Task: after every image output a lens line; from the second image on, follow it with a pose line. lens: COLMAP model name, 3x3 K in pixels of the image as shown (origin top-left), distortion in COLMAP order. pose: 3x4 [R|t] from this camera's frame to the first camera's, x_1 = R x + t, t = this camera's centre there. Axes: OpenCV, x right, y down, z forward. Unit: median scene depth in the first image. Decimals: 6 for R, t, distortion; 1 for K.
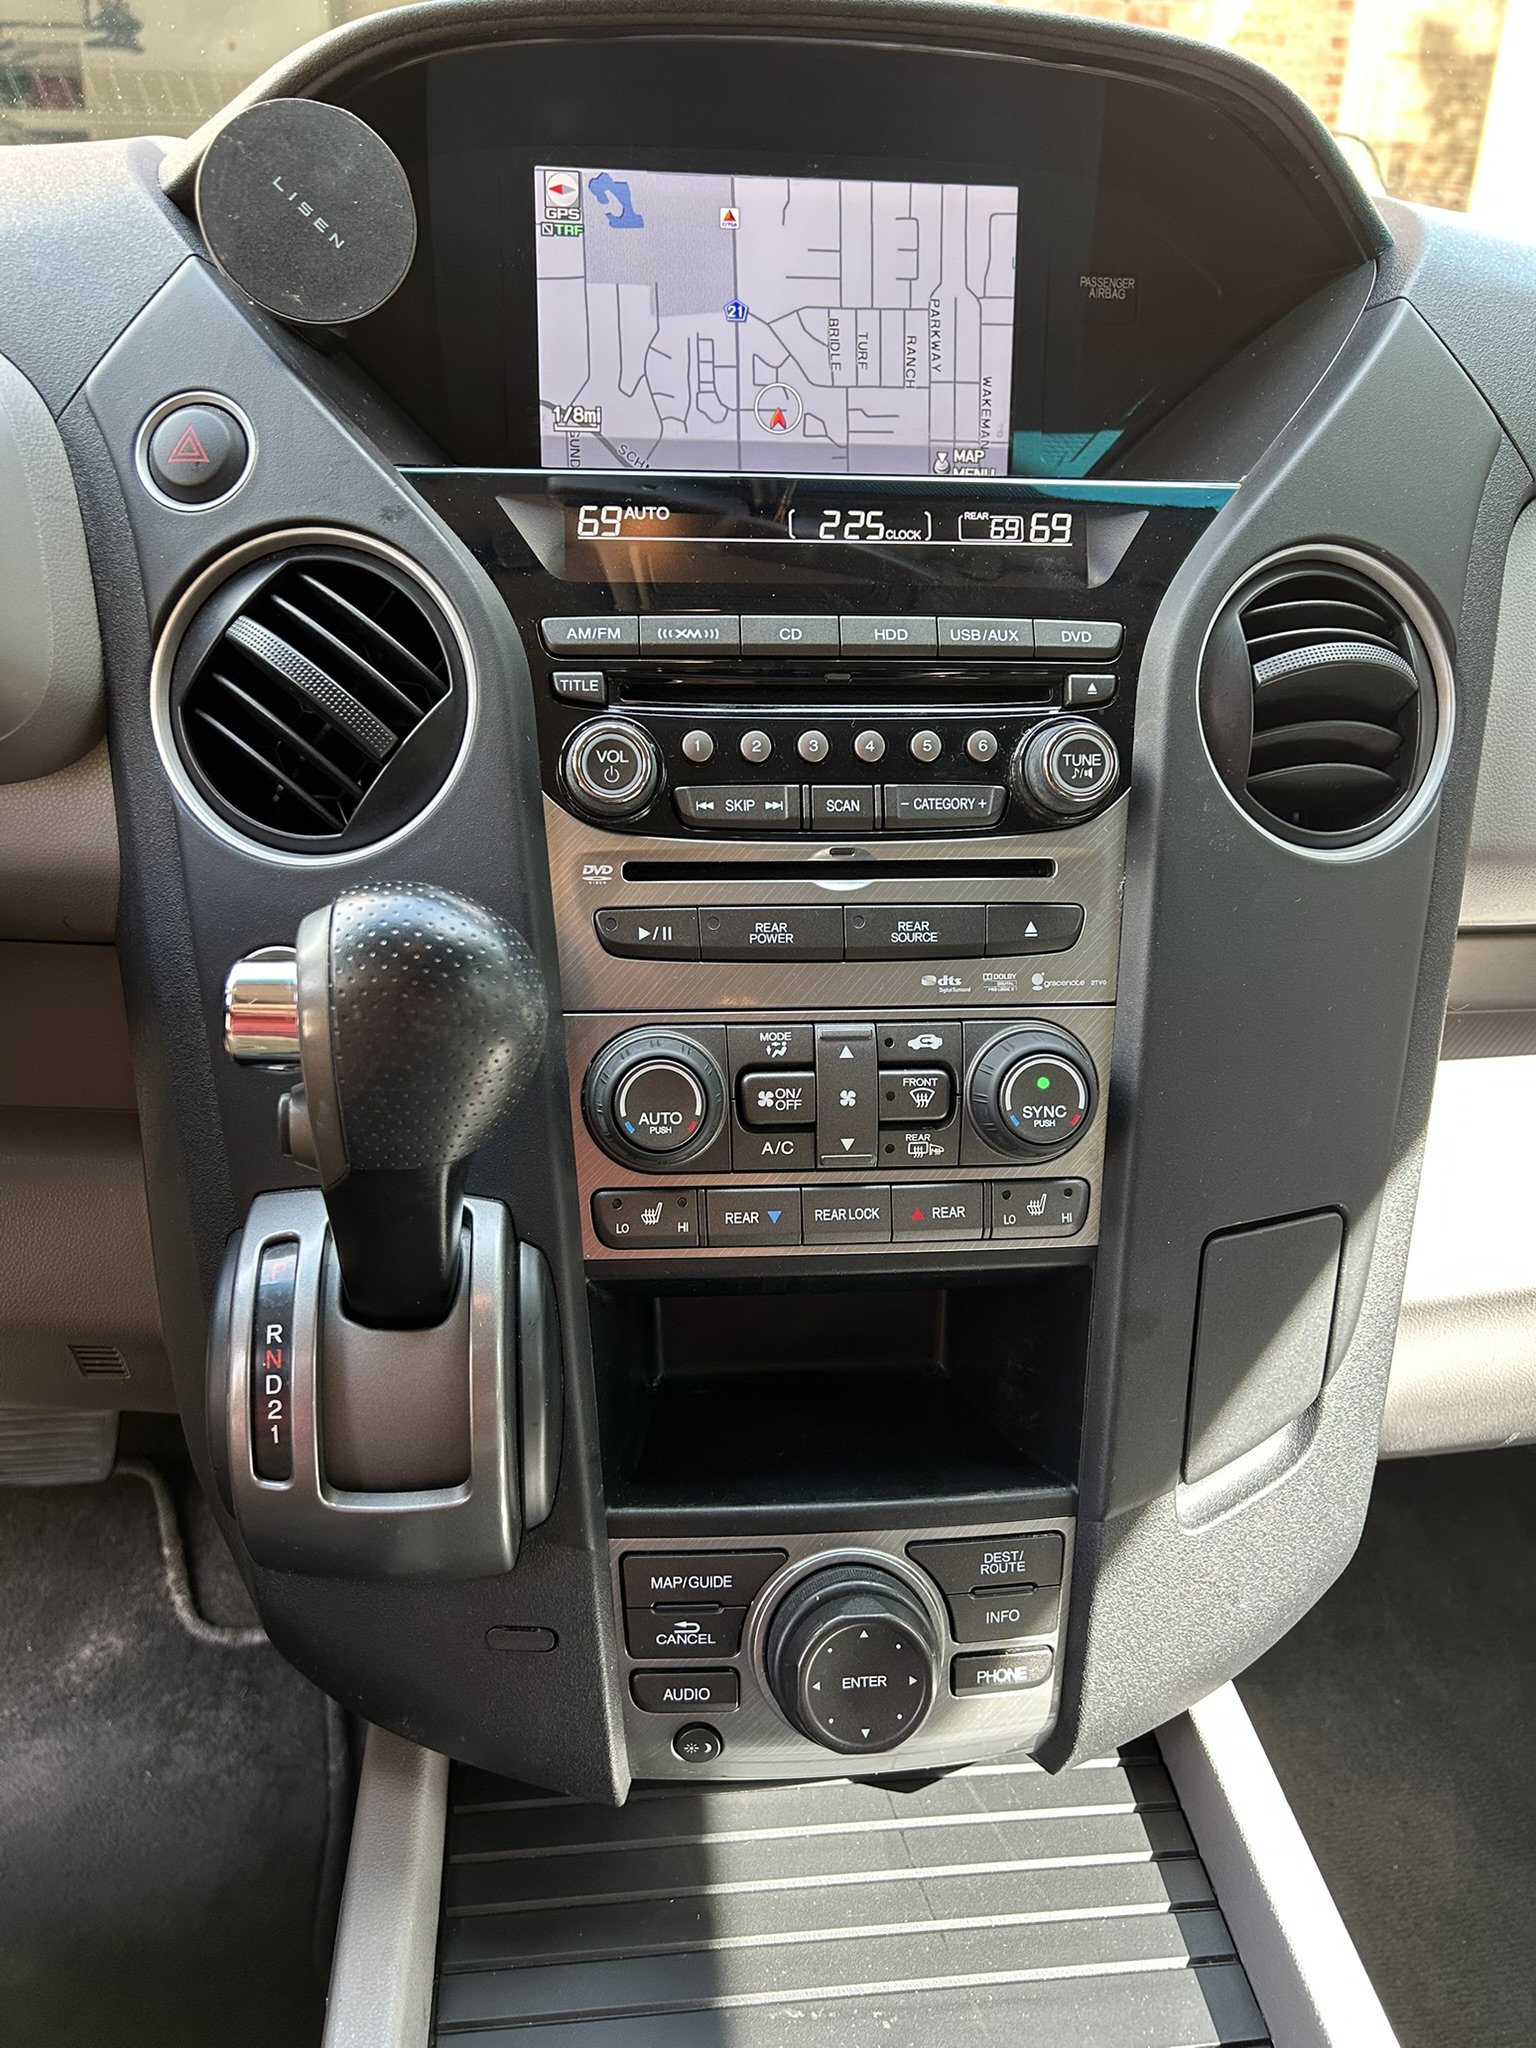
lens RADIAL K [[1533.4, 0, 768.9], [0, 1533.4, 1072.2], [0, 0, 1]] dist [0.066711, -0.141210]
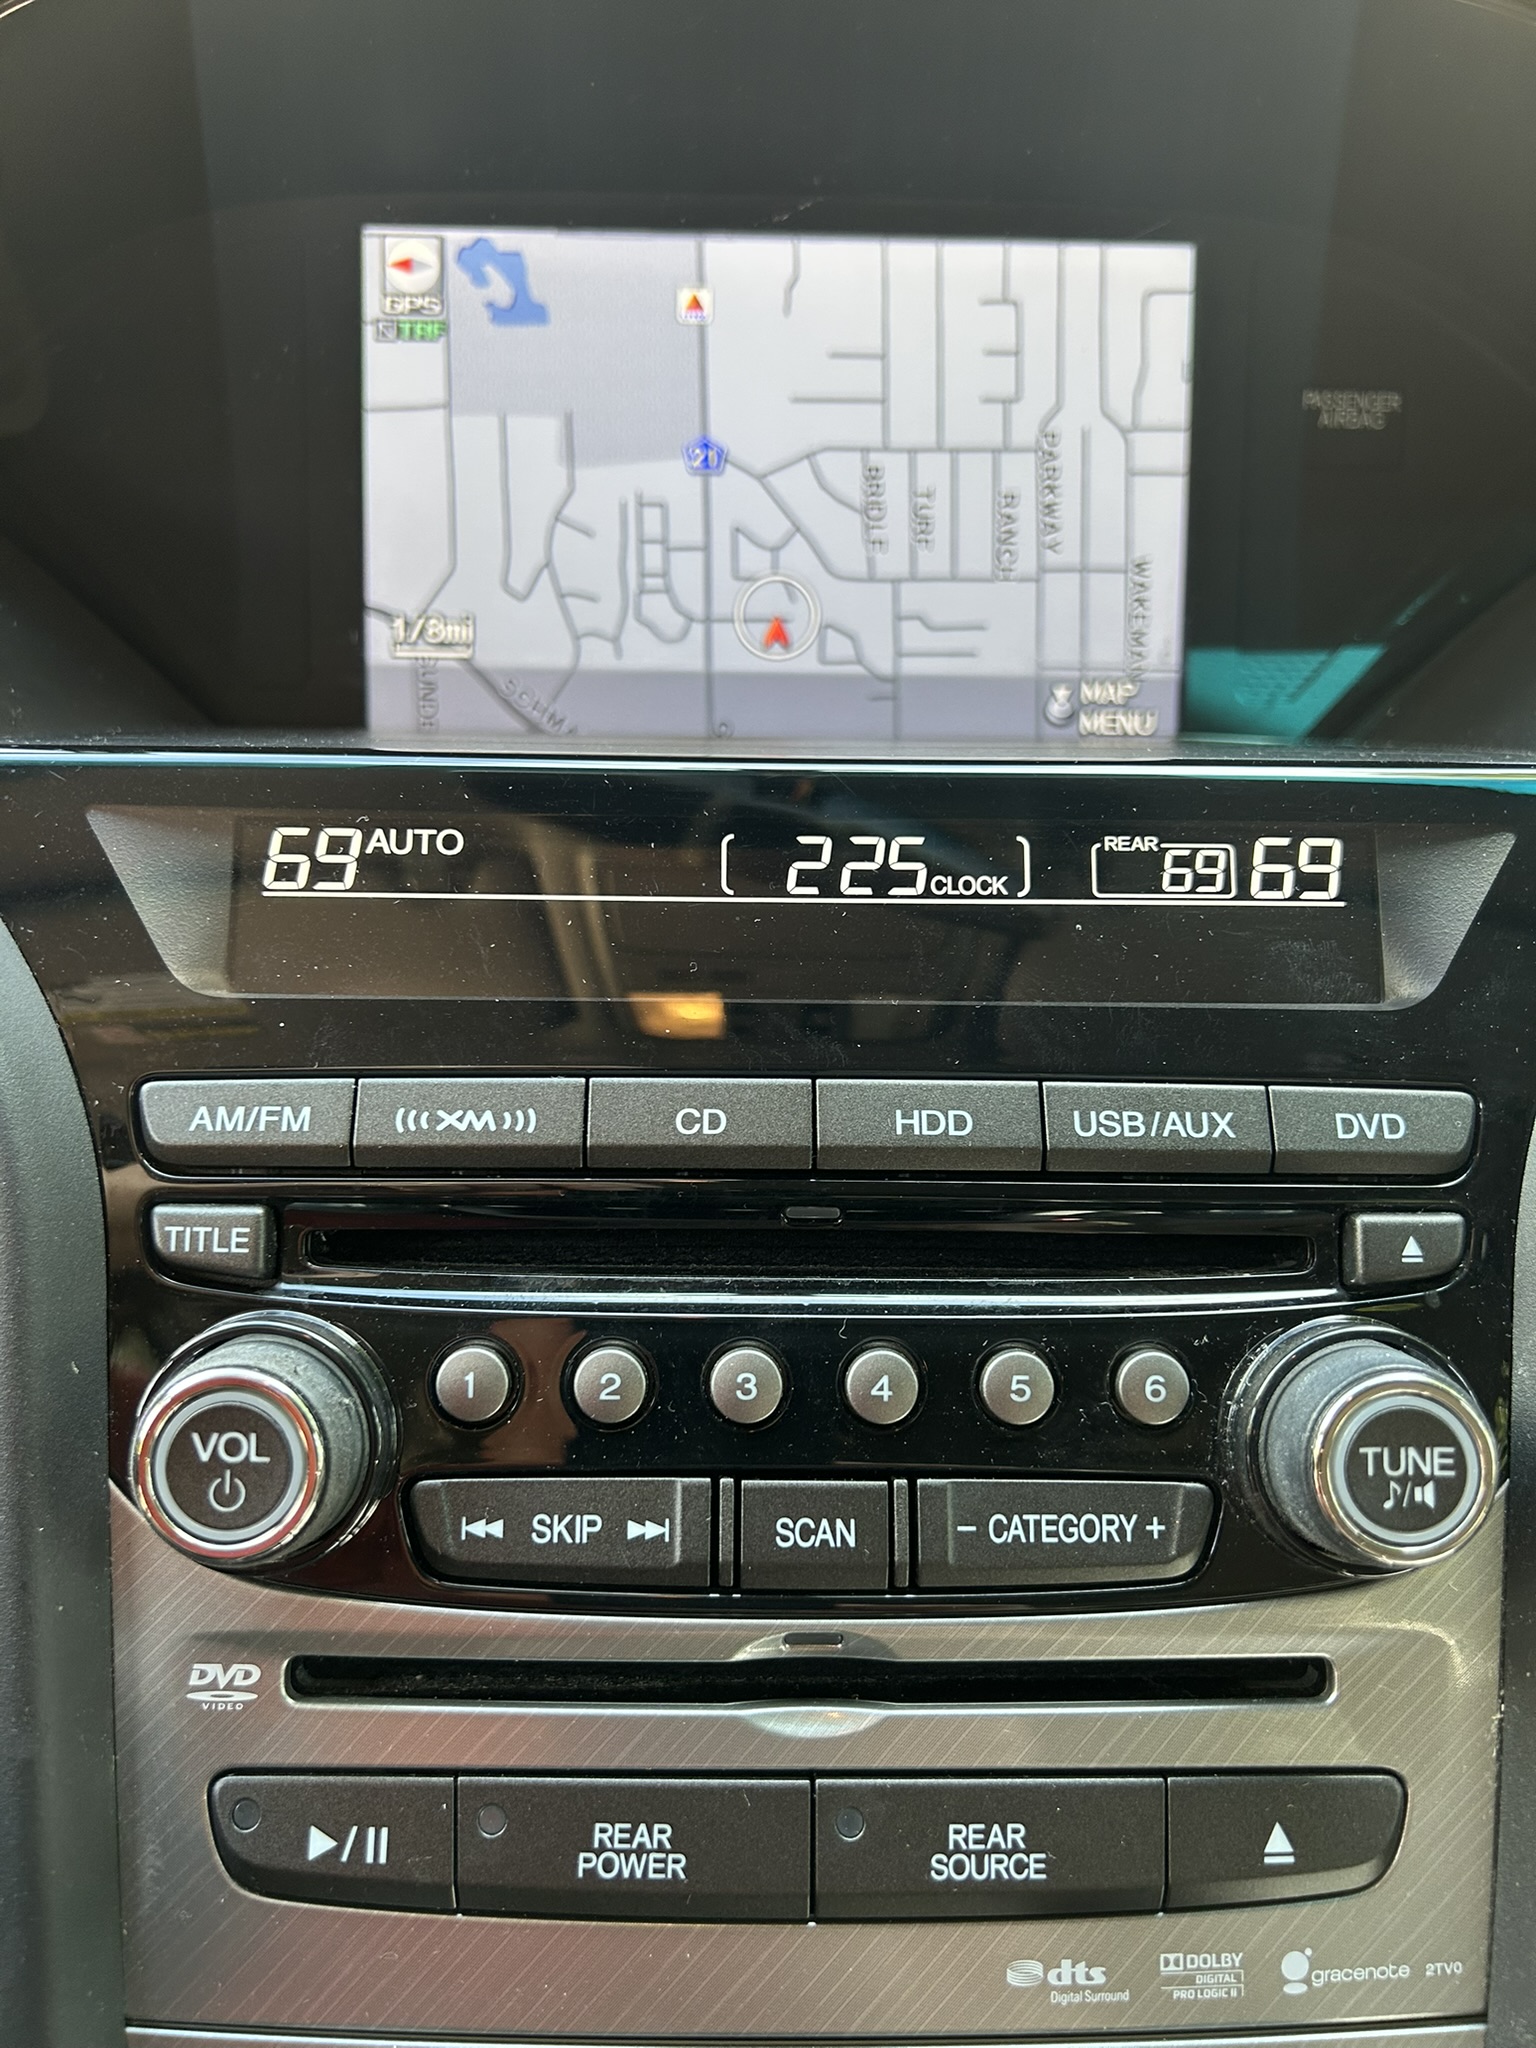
lens RADIAL K [[1567.9, 0, 768.0], [0, 1567.9, 1024.0], [0, 0, 1]] dist [0.069244, -0.152316]
pose [[0.996532, 0.013083, -0.082173, 0.066504], [-0.024489, 0.989936, -0.139379, -0.241553], [0.079523, 0.140908, 0.986824, 0.541090]]
